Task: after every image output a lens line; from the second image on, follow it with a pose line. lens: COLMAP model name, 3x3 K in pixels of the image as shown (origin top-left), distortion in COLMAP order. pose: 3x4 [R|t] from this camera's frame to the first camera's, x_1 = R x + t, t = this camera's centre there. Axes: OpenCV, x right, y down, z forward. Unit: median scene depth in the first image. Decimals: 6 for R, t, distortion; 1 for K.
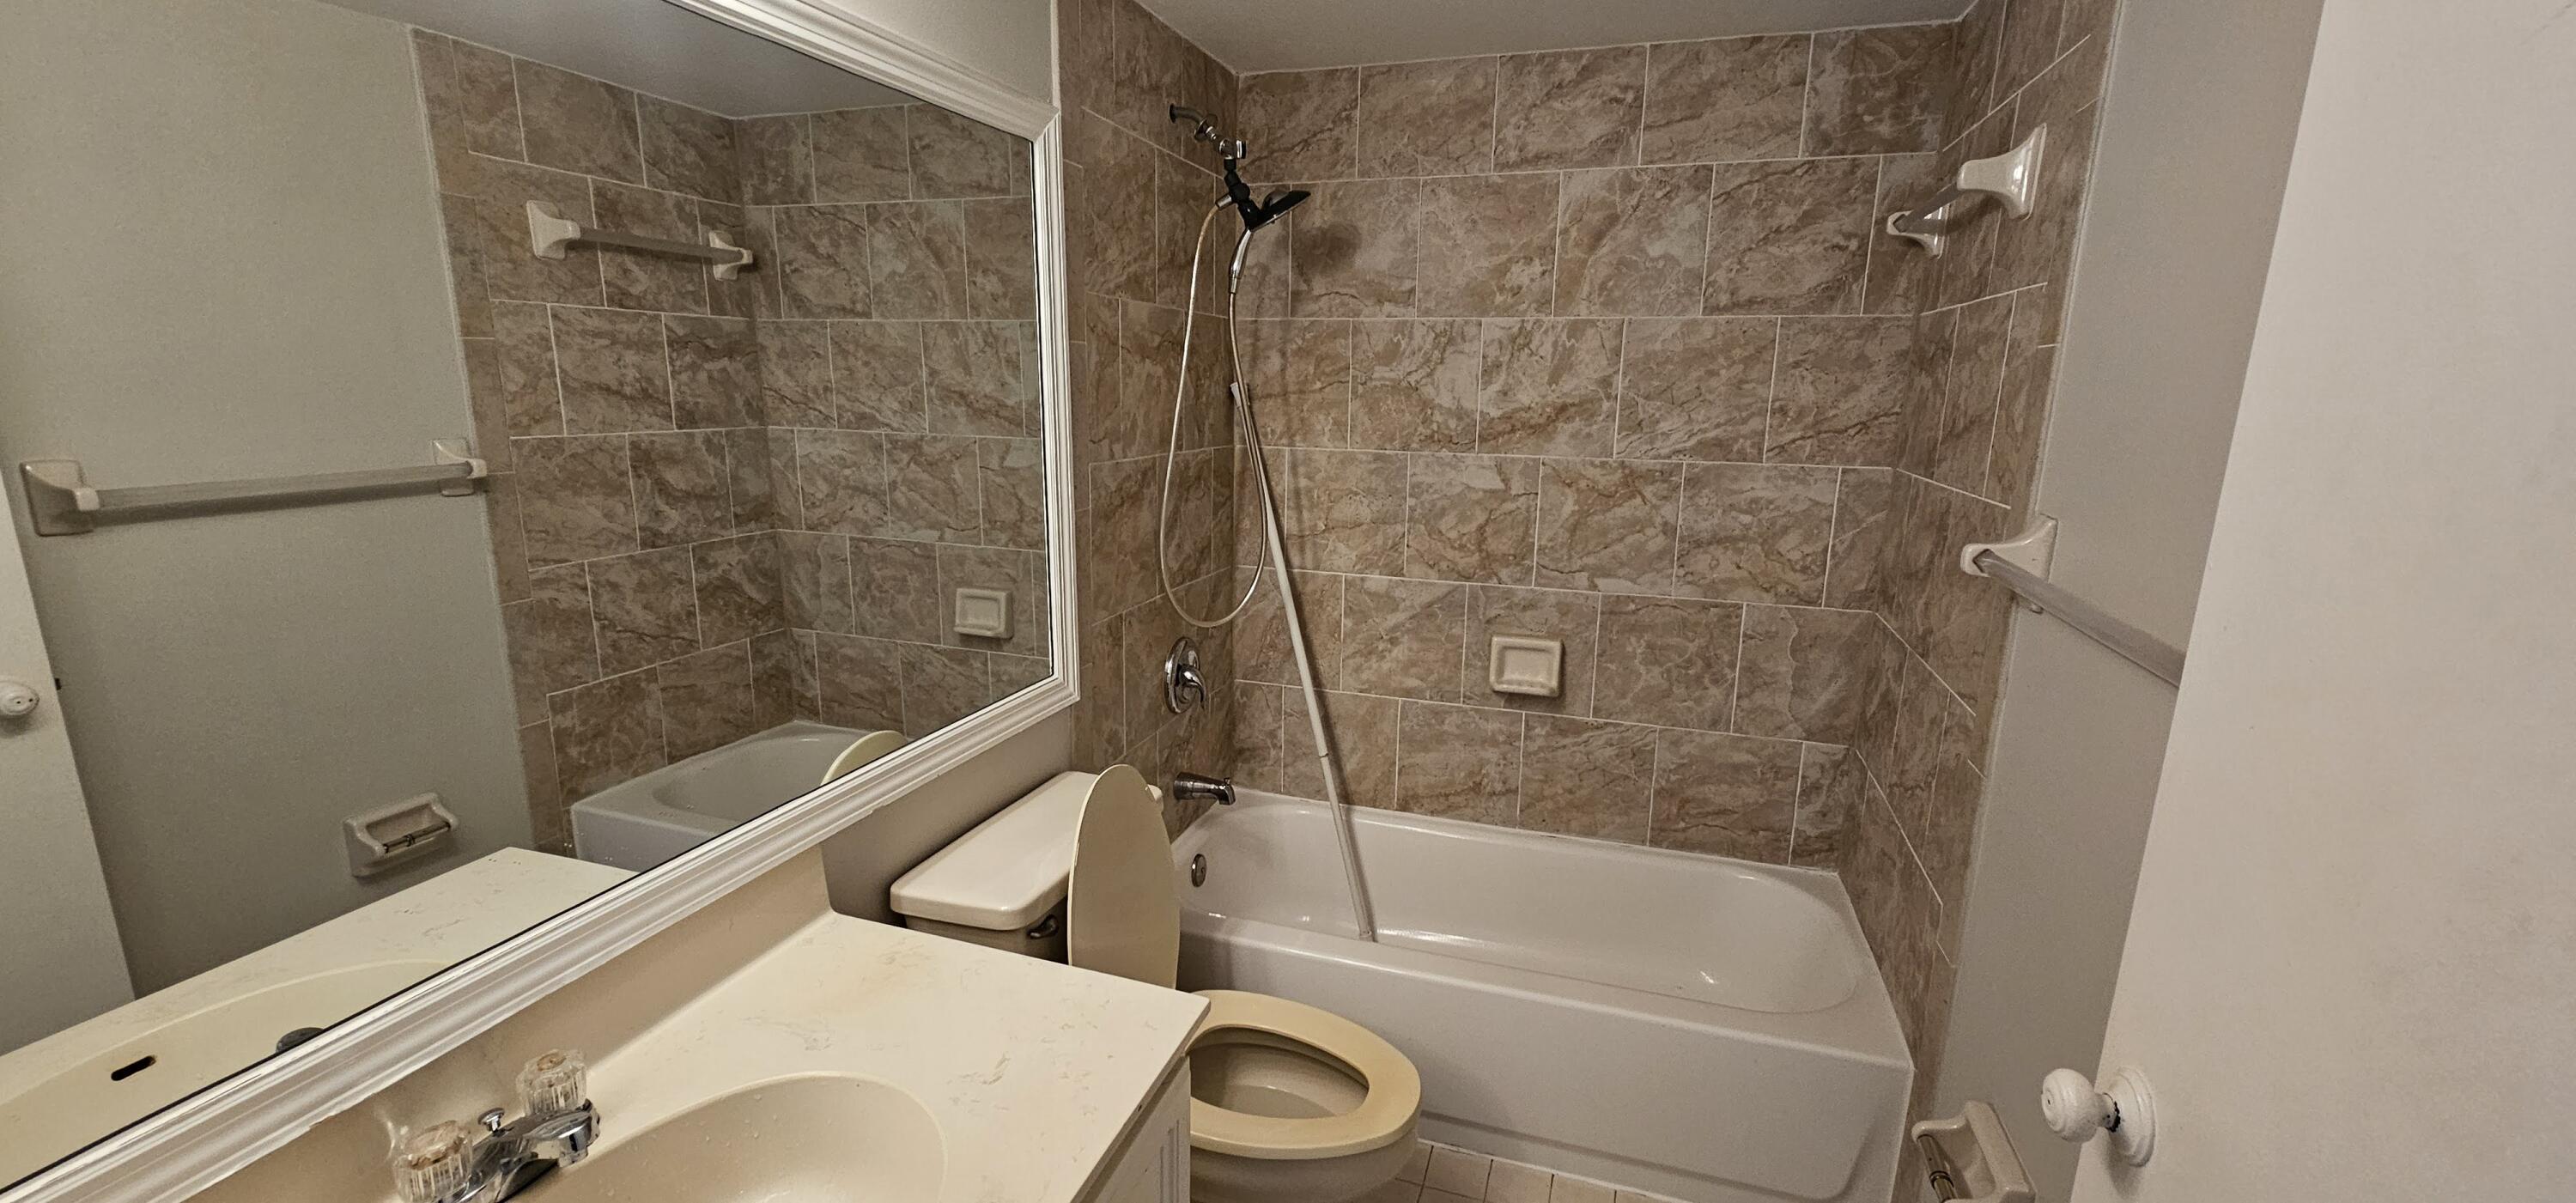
lens RADIAL K [[1051.2, 0, 1286.8], [0, 1051.2, 607.3], [0, 0, 1]] dist [0.001062, -0.000333]
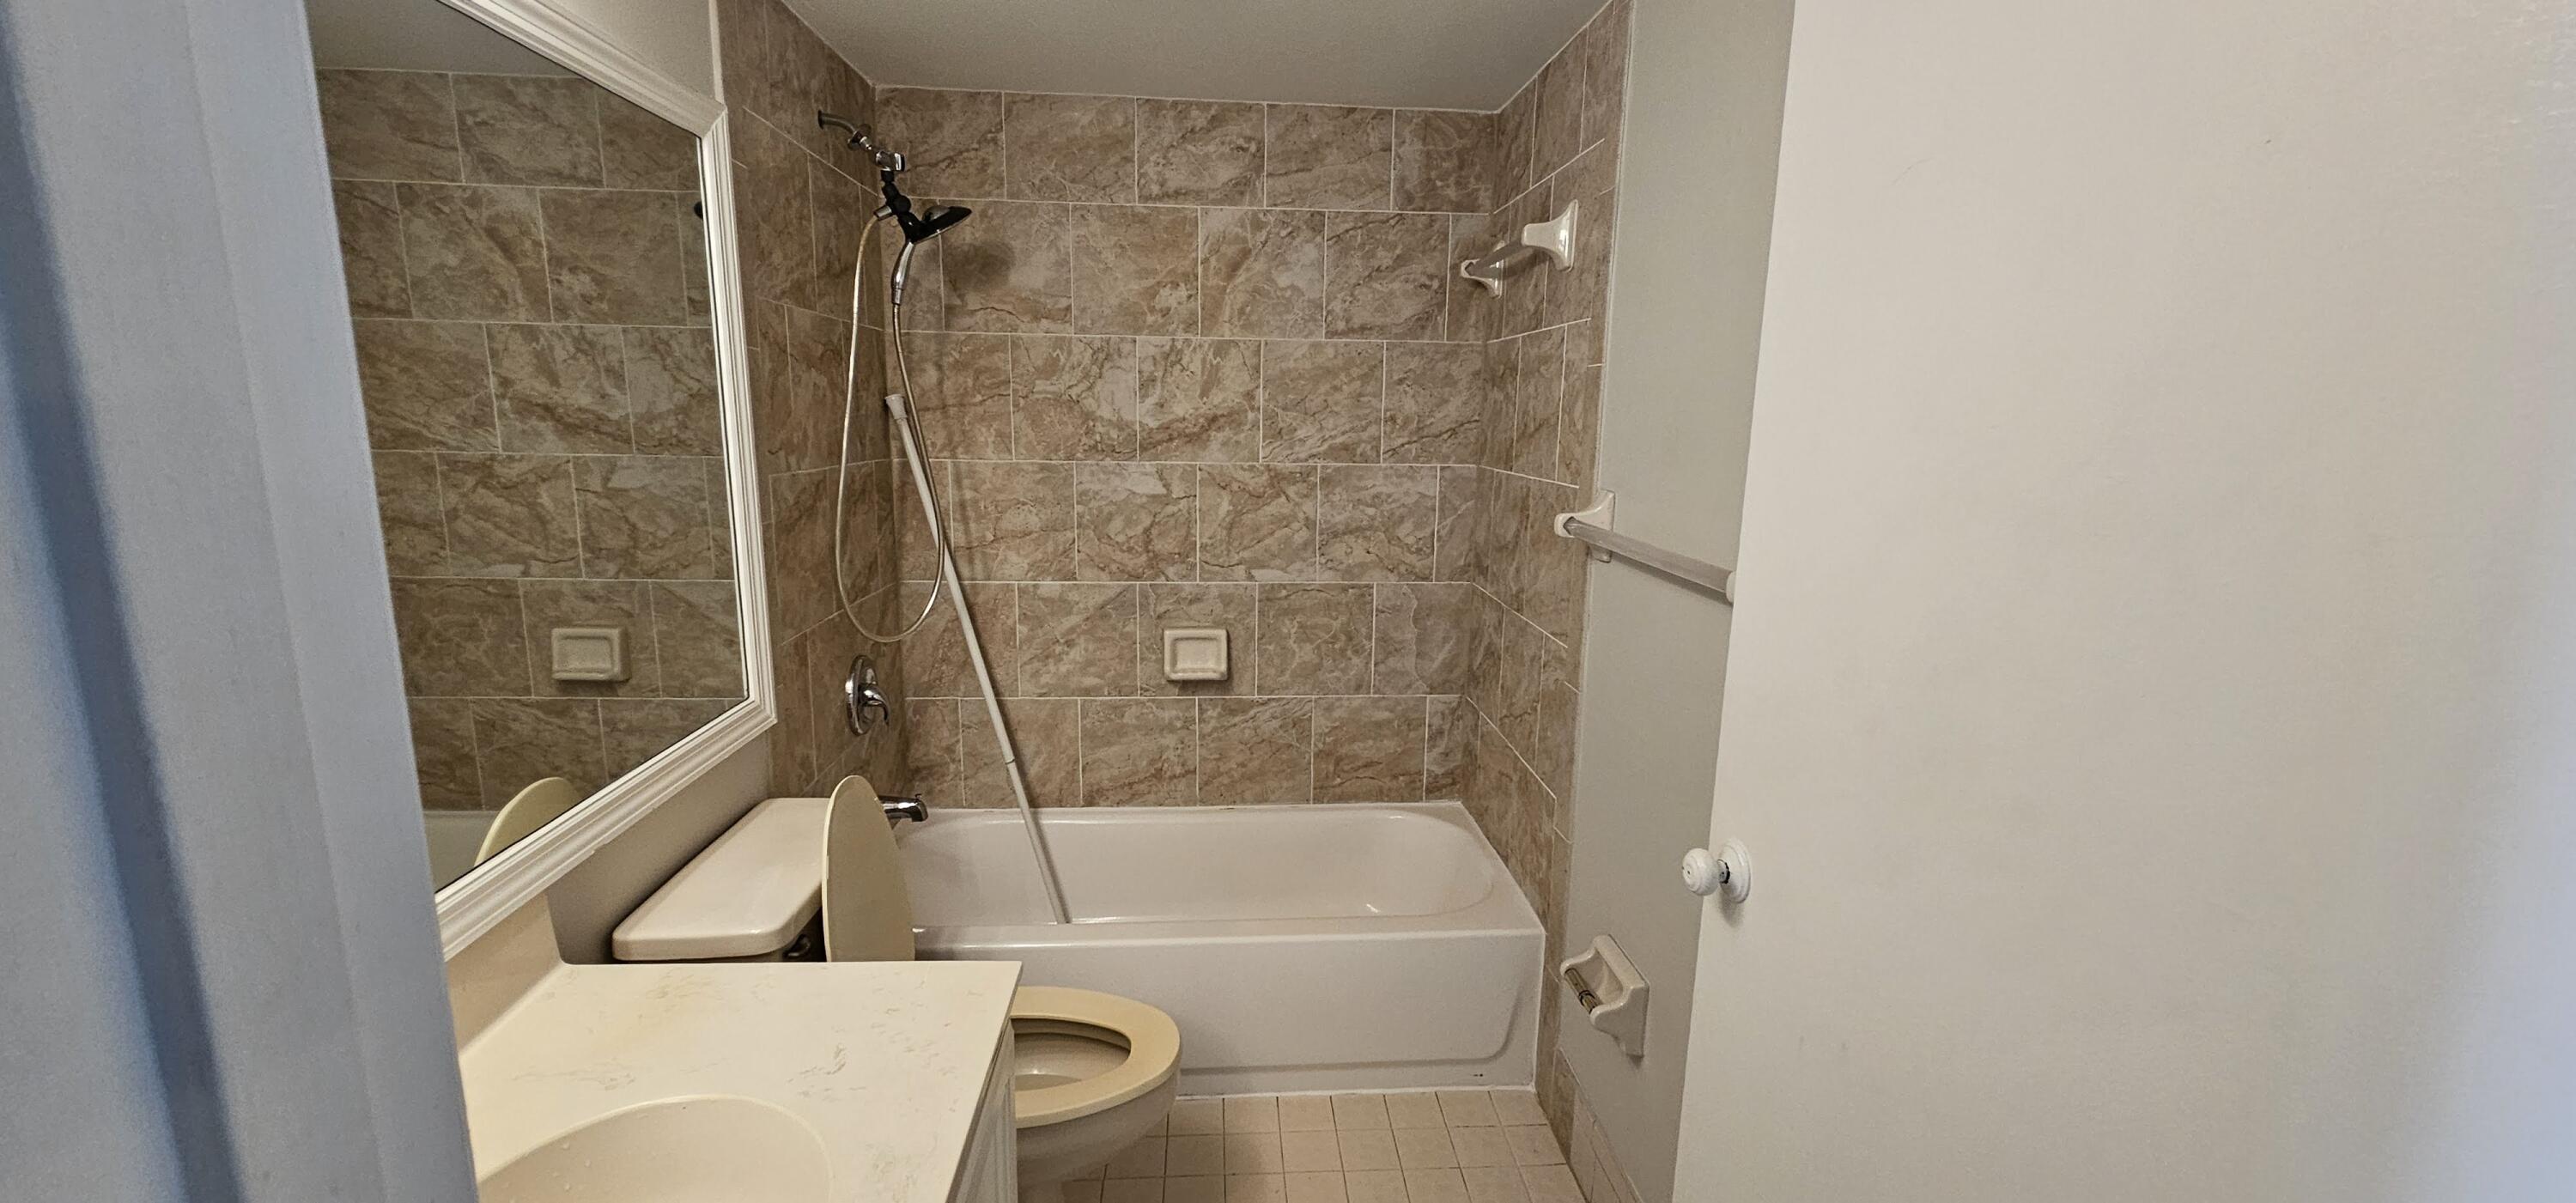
lens RADIAL K [[1051.2, 0, 1289.0], [0, 1051.2, 603.5], [0, 0, 1]] dist [0.001062, -0.000333]
pose [[0.921724, -0.070207, 0.381439, -0.104625], [0.079598, 0.996788, -0.008876, 0.021901], [-0.379591, 0.038543, 0.924351, -0.050417]]
